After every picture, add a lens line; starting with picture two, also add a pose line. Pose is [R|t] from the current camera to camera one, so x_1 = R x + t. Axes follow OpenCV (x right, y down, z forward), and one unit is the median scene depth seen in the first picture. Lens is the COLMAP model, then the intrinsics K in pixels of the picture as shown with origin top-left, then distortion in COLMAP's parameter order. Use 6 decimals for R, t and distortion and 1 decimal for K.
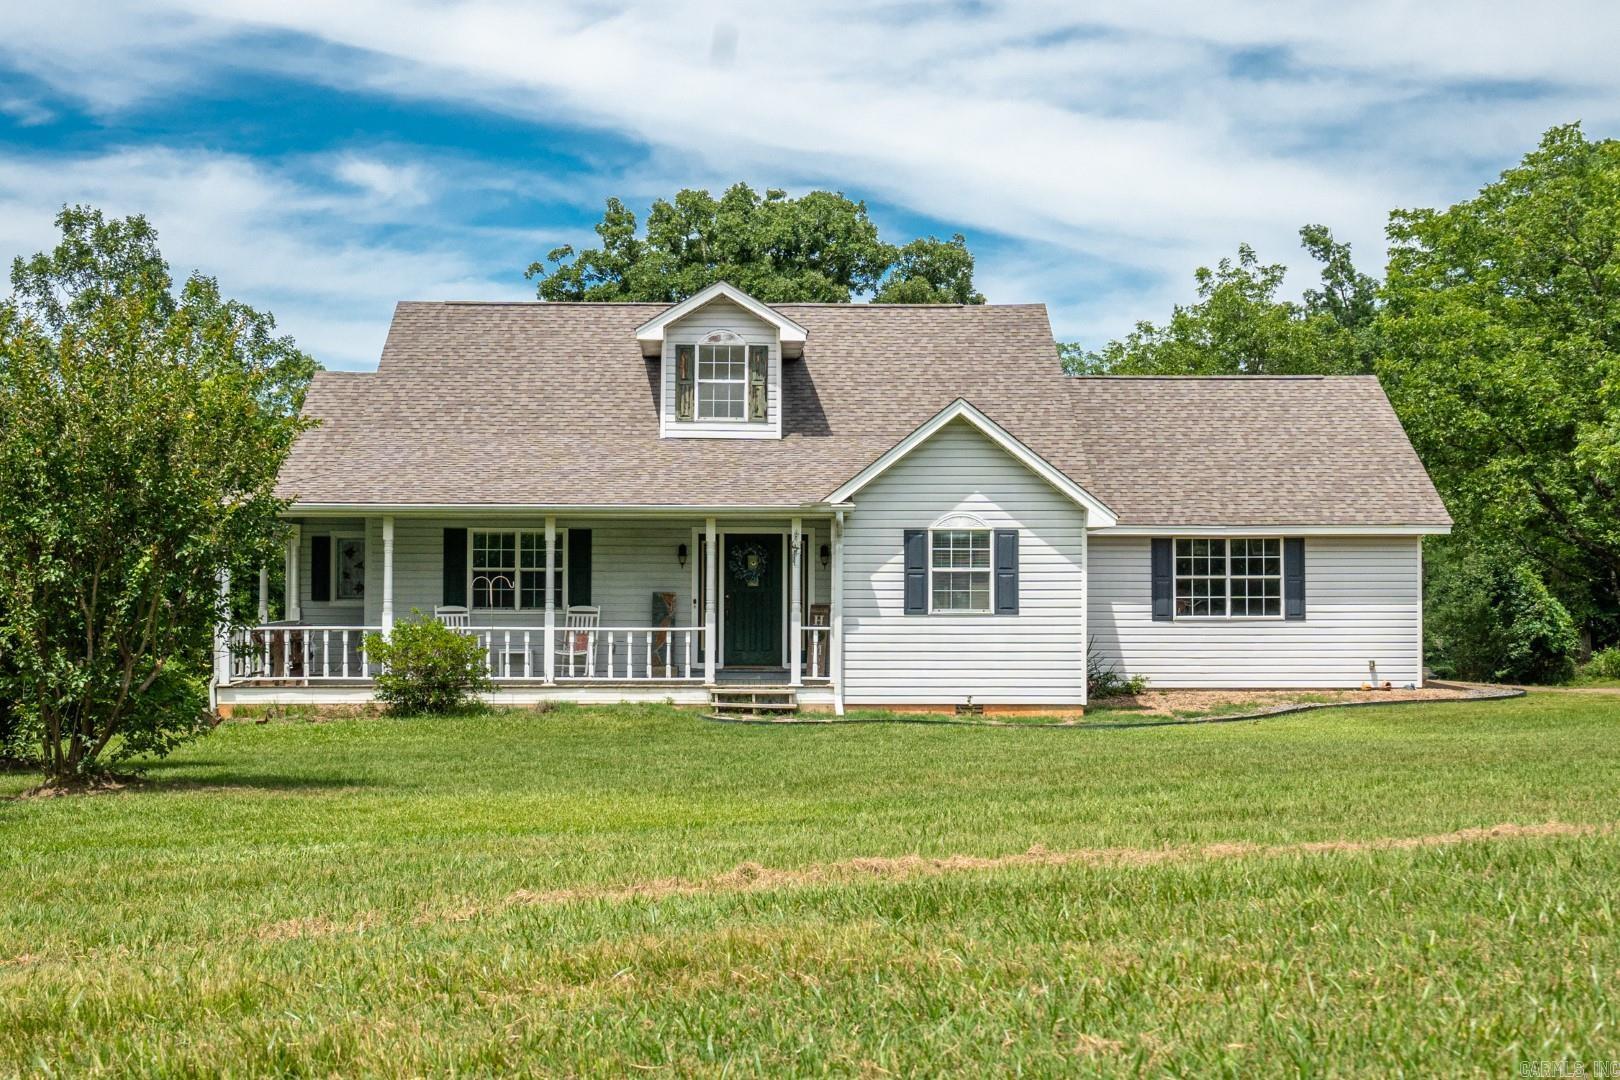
lens RADIAL K [[2437.4, 0, 810.0], [0, 2437.4, 540.0], [0, 0, 1]] dist [0.012621, -0.035772]
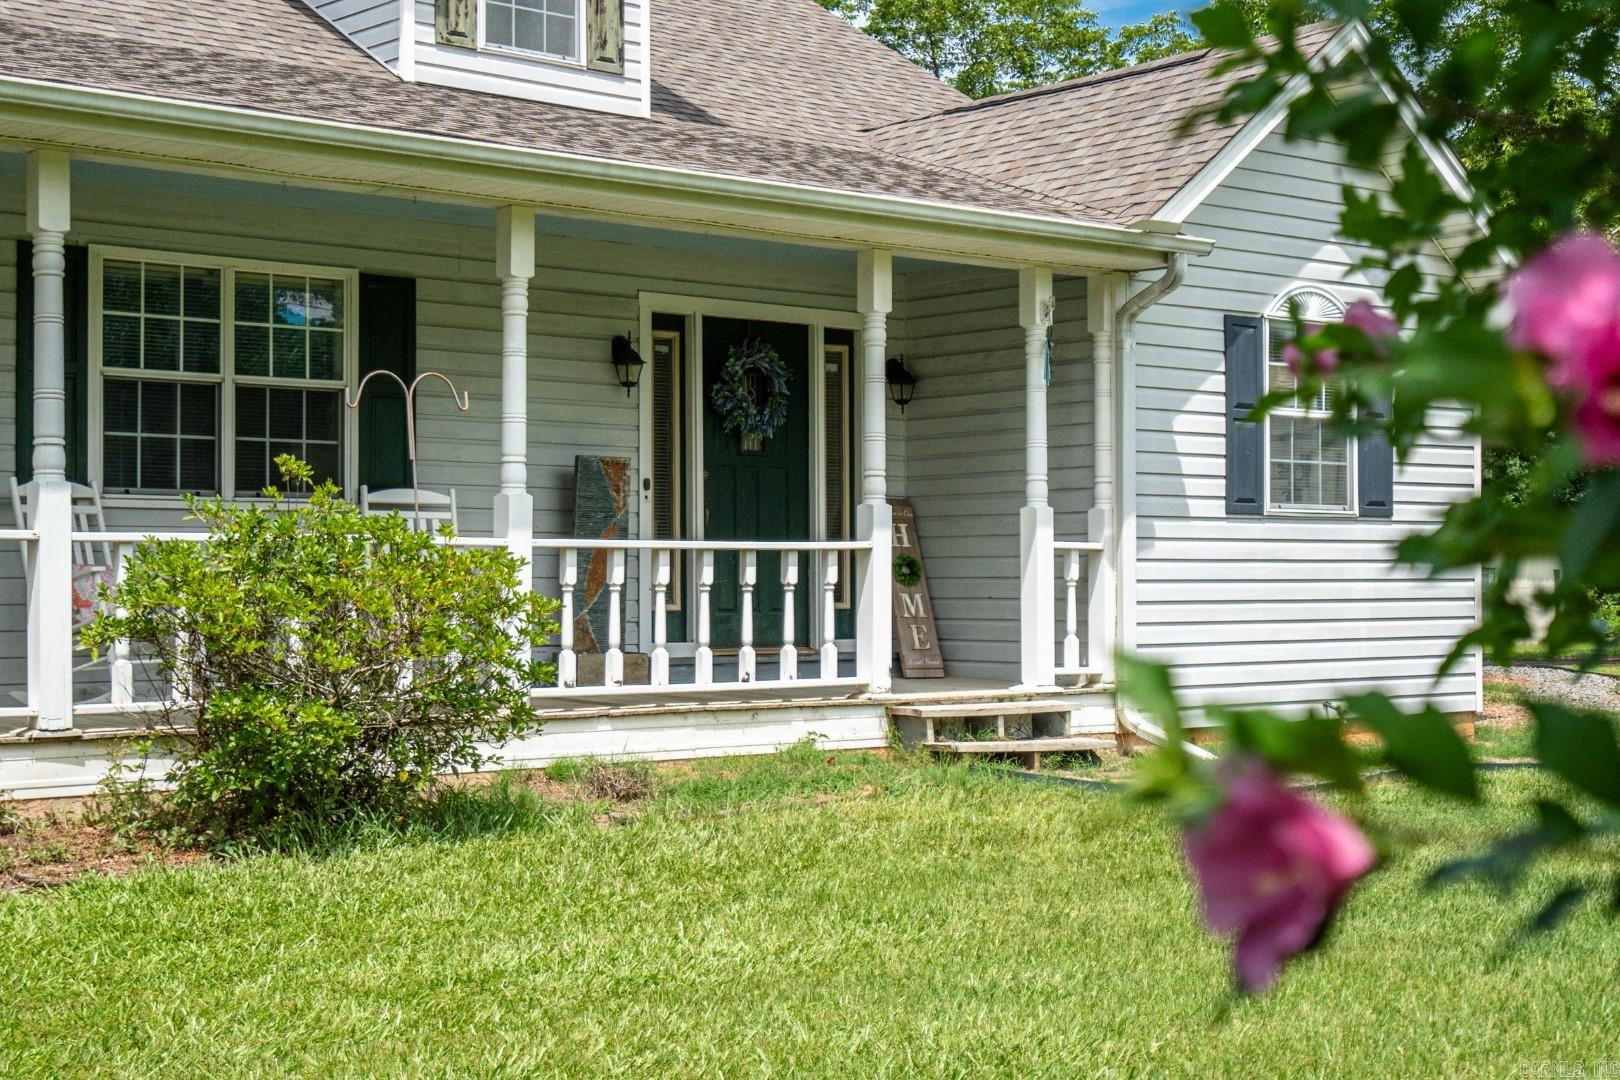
lens RADIAL K [[2437.4, 0, 810.0], [0, 2437.4, 540.0], [0, 0, 1]] dist [0.012621, -0.035772]
pose [[0.781385, 0.007151, 0.624009, -0.252510], [-0.006217, 0.999974, -0.003674, 0.033138], [-0.624019, -0.001008, 0.781409, 0.639702]]
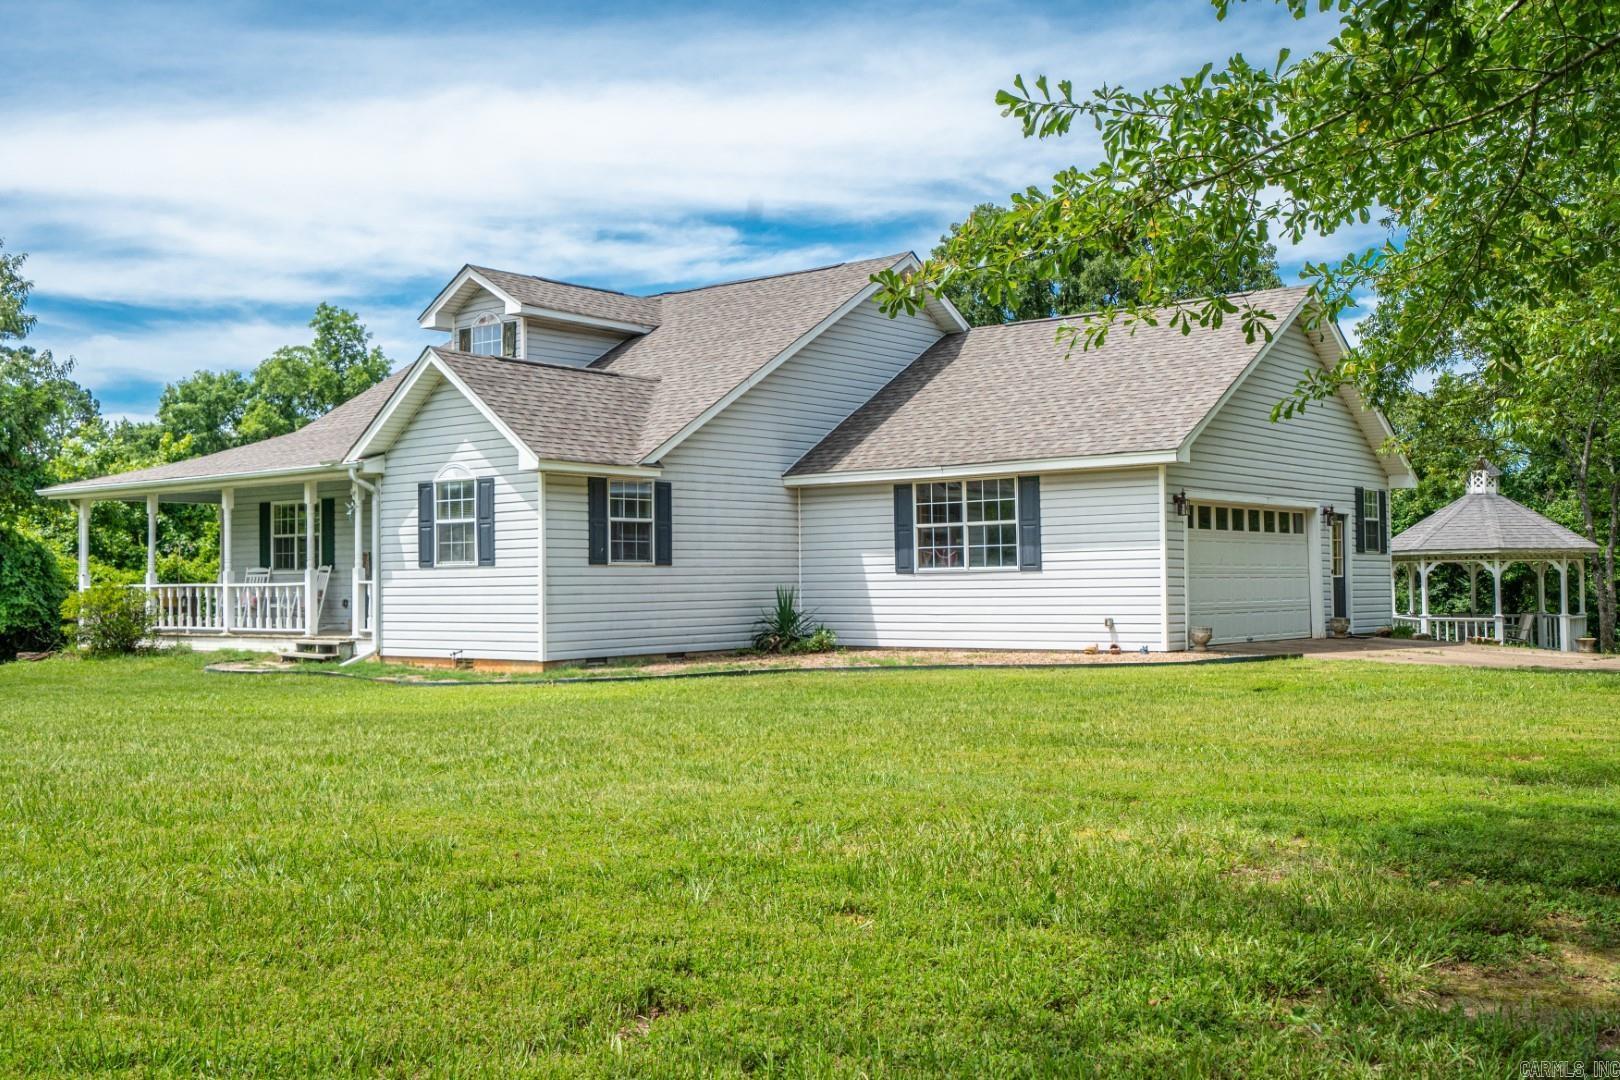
lens RADIAL K [[1591.6, 0, 810.0], [0, 1591.6, 540.0], [0, 0, 1]] dist [0.003862, 0.000093]
pose [[0.768064, -0.027844, -0.639768, 0.521504], [0.025344, 0.999593, -0.013078, 0.028487], [0.639872, -0.006170, 0.768457, 0.536460]]
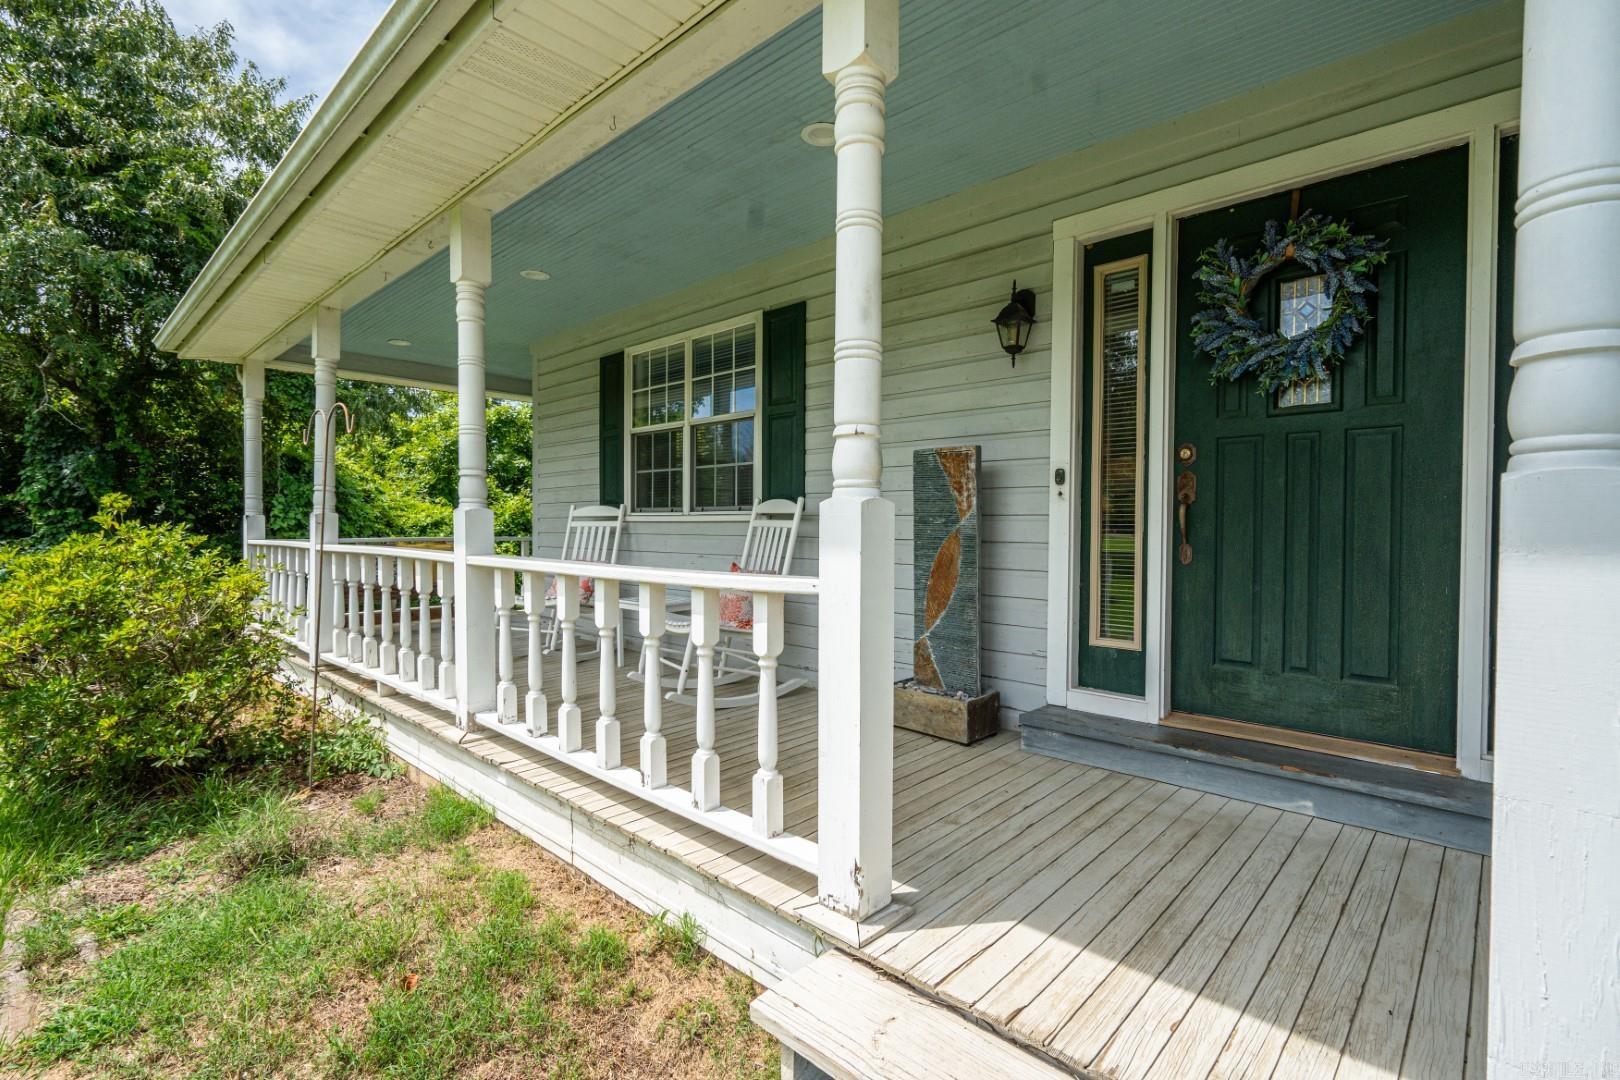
lens RADIAL K [[744.1, 0, 810.0], [0, 744.1, 540.0], [0, 0, 1]] dist [-0.001446, -0.000151]
pose [[0.707585, 0.014998, -0.706469, -0.005147], [0.006240, 0.999603, 0.027471, 0.028249], [0.706601, -0.023846, 0.707211, 0.860588]]
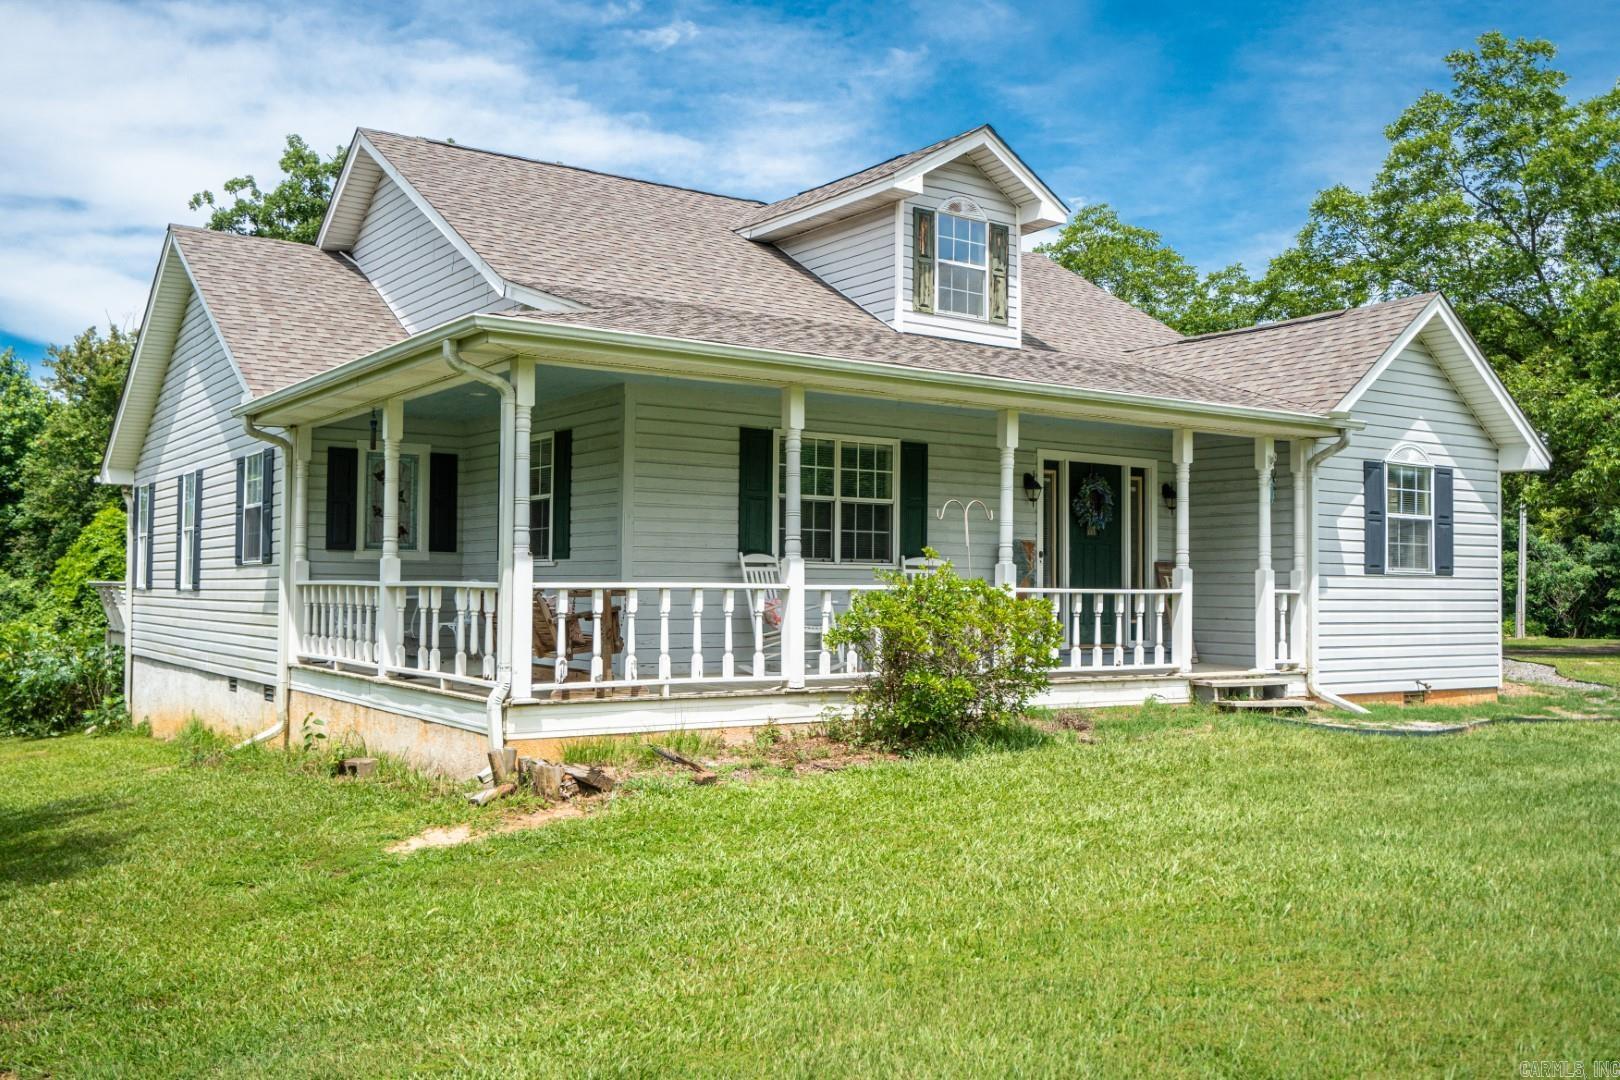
lens RADIAL K [[1462.4, 0, 810.0], [0, 1462.4, 540.0], [0, 0, 1]] dist [0.007716, 0.003075]
pose [[0.839044, 0.024830, 0.543496, -0.313194], [-0.016523, 0.999660, -0.020162, 0.028709], [-0.543812, 0.007937, 0.839169, 0.640002]]
